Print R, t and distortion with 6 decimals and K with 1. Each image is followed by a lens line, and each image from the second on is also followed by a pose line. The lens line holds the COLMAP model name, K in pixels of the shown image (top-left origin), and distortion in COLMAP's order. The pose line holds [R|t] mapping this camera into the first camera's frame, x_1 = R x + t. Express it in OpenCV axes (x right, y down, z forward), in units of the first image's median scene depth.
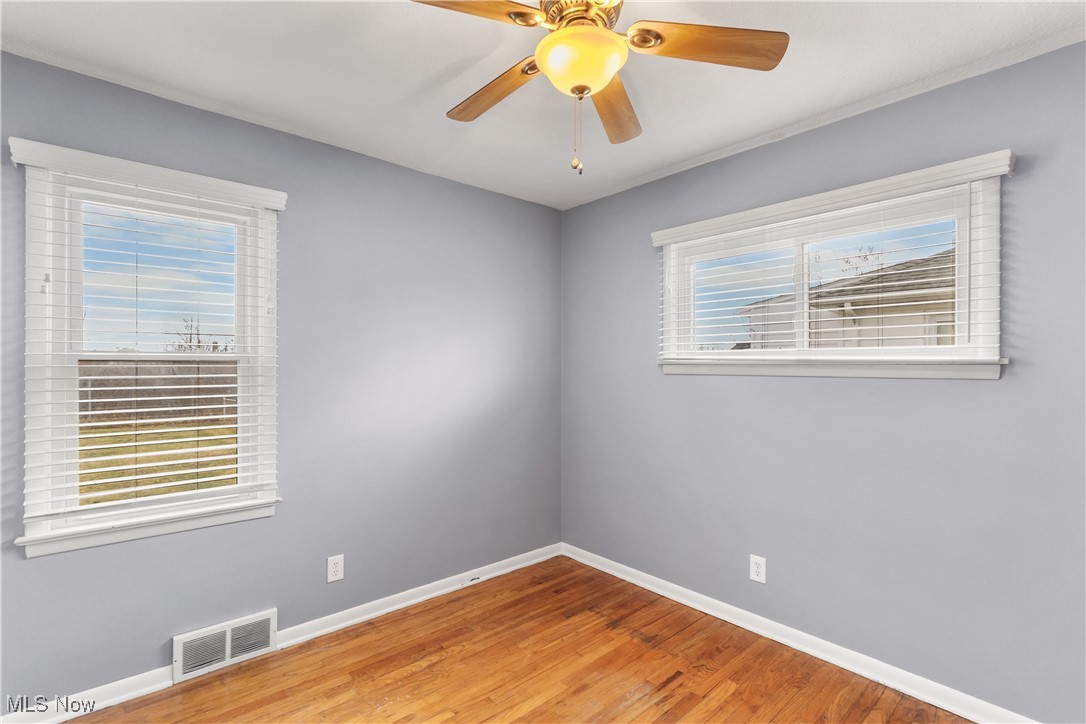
lens RADIAL K [[506.8, 0, 533.9], [0, 506.8, 359.7], [0, 0, 1]] dist [-0.008560, 0.004843]
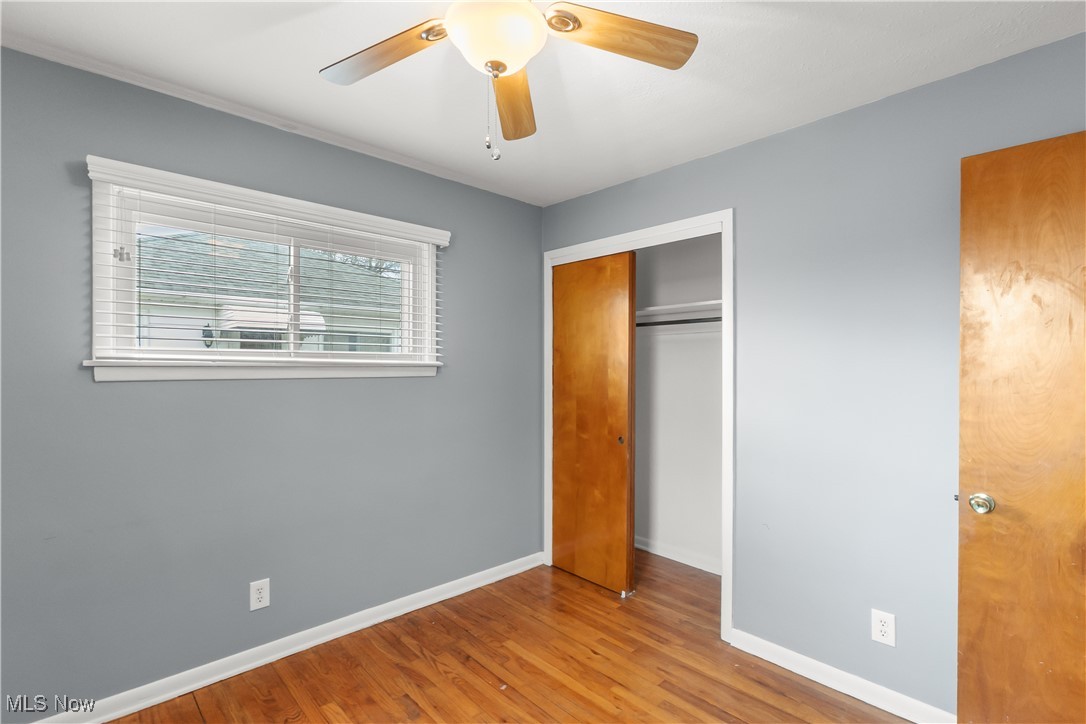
lens RADIAL K [[506.8, 0, 534.1], [0, 506.8, 364.9], [0, 0, 1]] dist [-0.008560, 0.004843]
pose [[-0.028529, 0.002424, 0.999590, -0.523274], [-0.011253, 0.999933, -0.002746, 0.004060], [-0.999530, -0.011327, -0.028500, 0.607344]]
